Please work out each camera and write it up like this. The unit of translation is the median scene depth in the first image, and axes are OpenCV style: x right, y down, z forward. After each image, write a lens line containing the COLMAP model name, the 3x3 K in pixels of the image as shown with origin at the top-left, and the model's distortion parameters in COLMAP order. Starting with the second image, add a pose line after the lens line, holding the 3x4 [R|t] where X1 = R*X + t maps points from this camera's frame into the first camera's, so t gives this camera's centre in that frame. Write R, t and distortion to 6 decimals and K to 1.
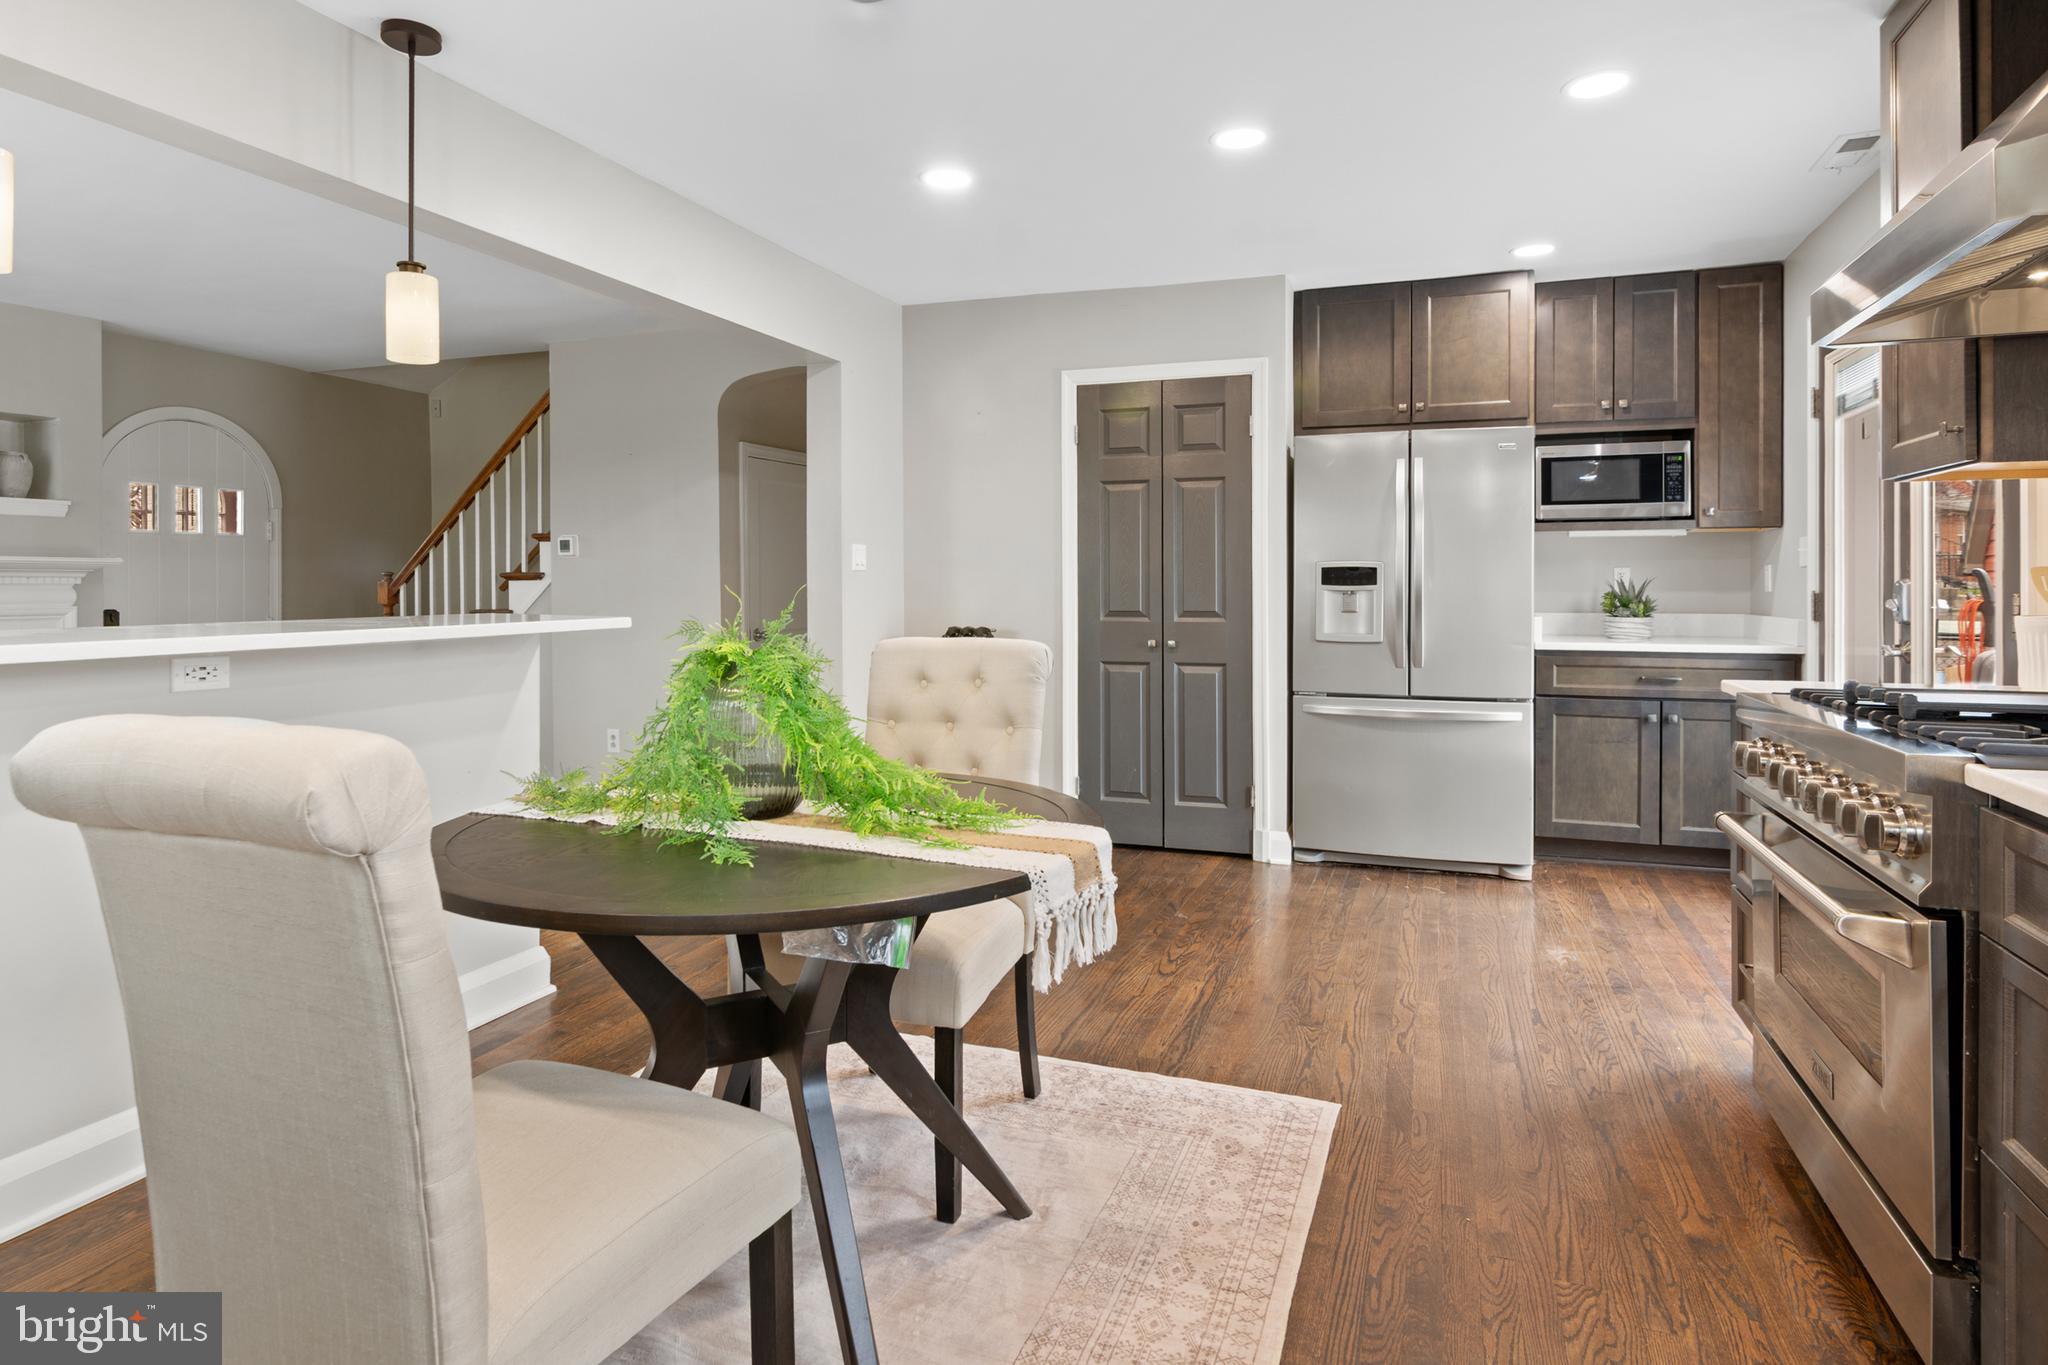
lens RADIAL K [[1130.0, 0, 1024.8], [0, 1130.0, 599.9], [0, 0, 1]] dist [-0.000154, 0.001231]
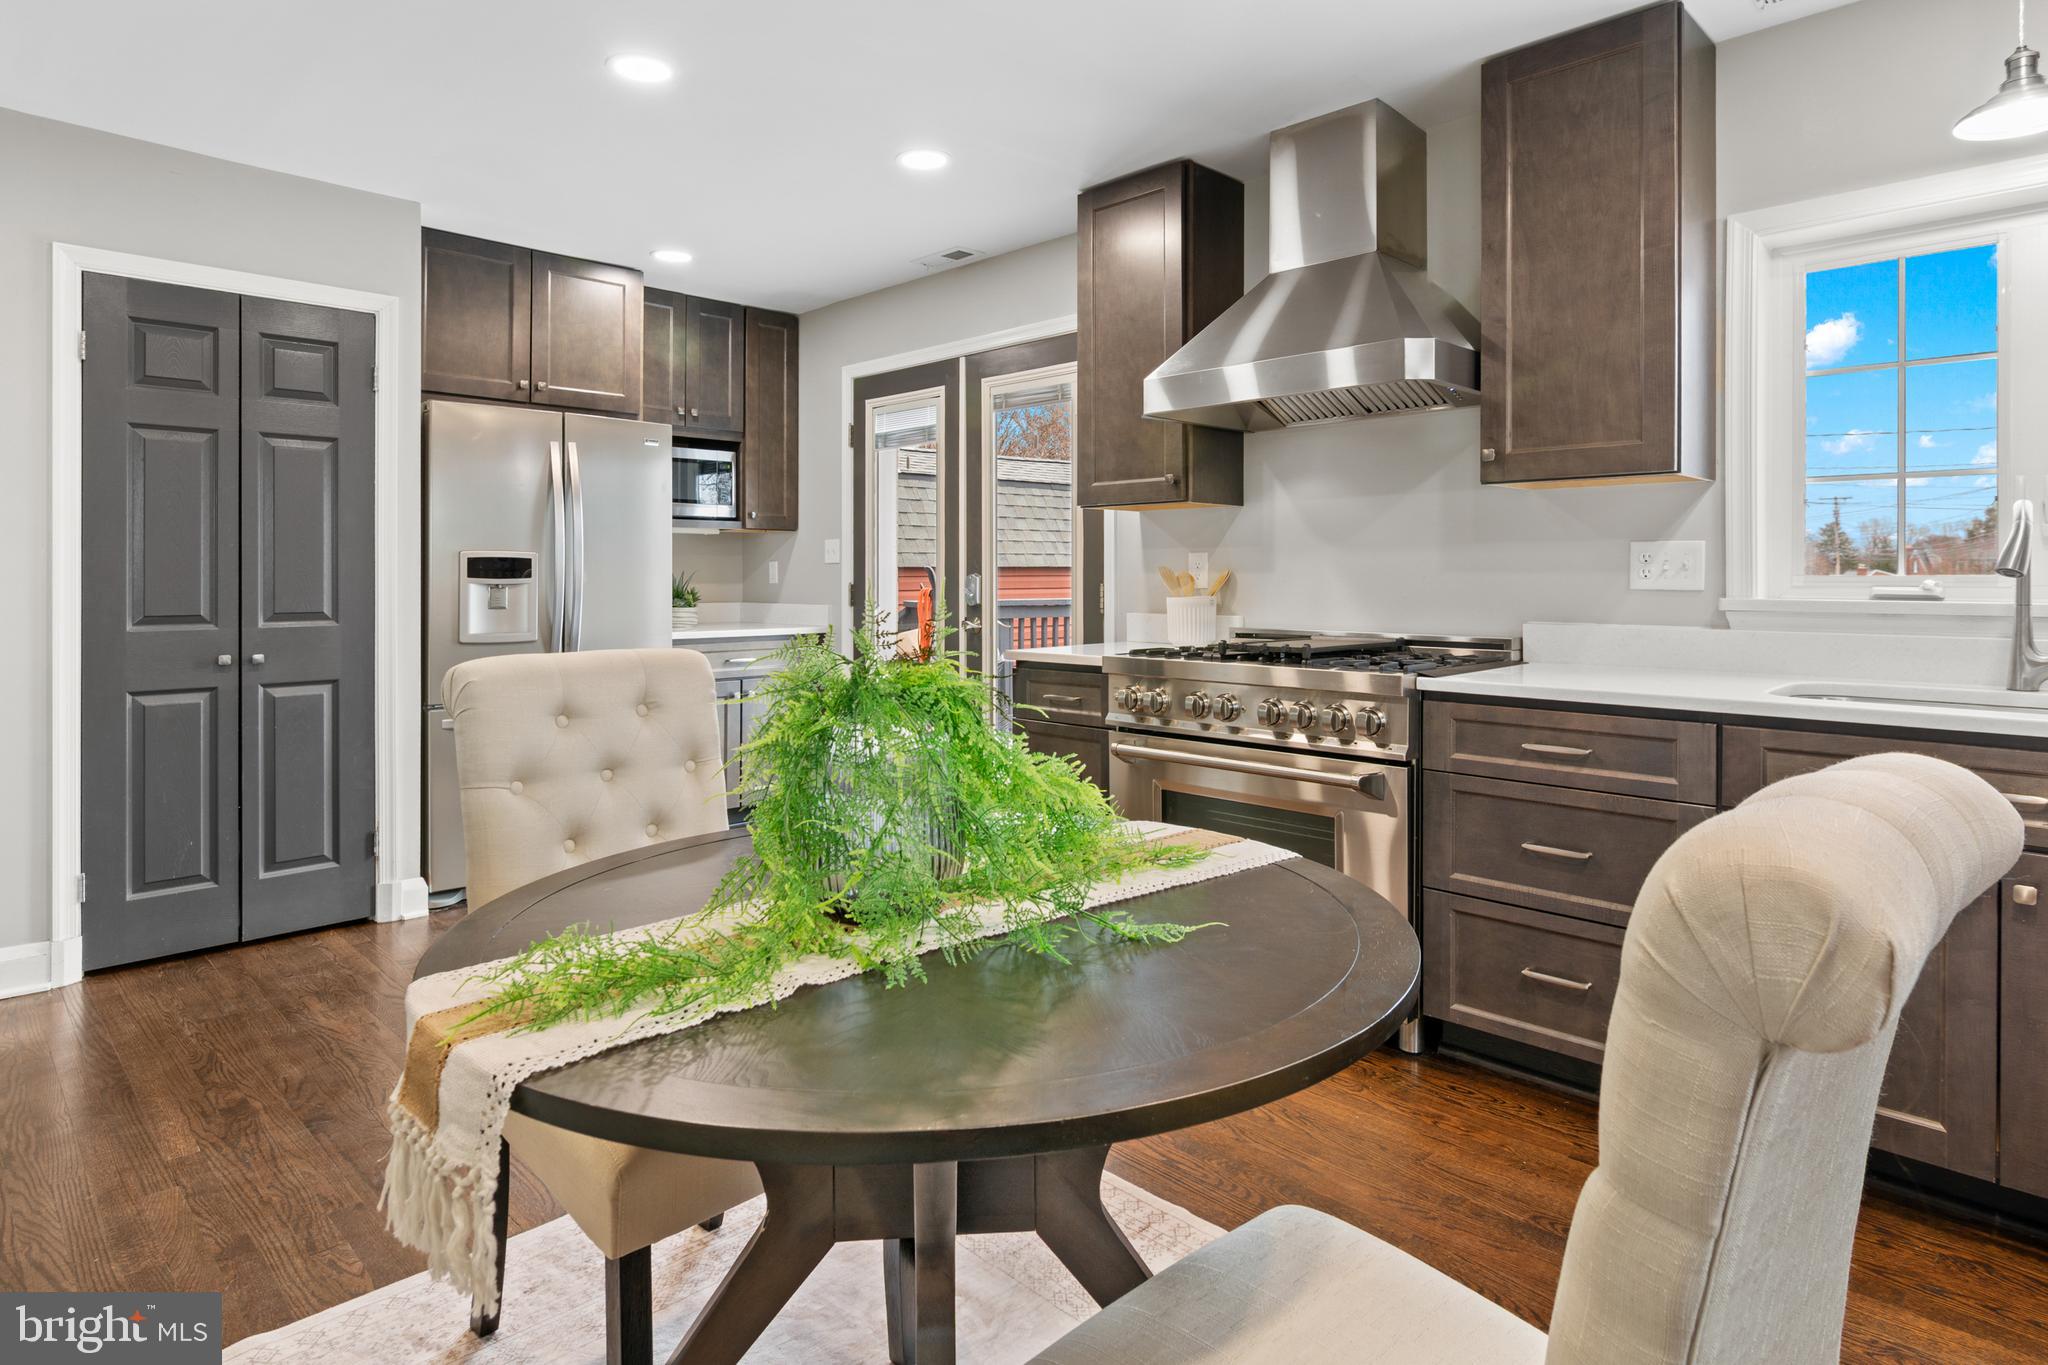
lens RADIAL K [[1130.0, 0, 1038.0], [0, 1130.0, 583.4], [0, 0, 1]] dist [-0.000154, 0.001231]
pose [[0.417438, -0.004875, 0.908693, -0.328946], [0.010641, 0.999943, 0.000477, -0.004837], [-0.908643, 0.009470, 0.417466, 0.242498]]
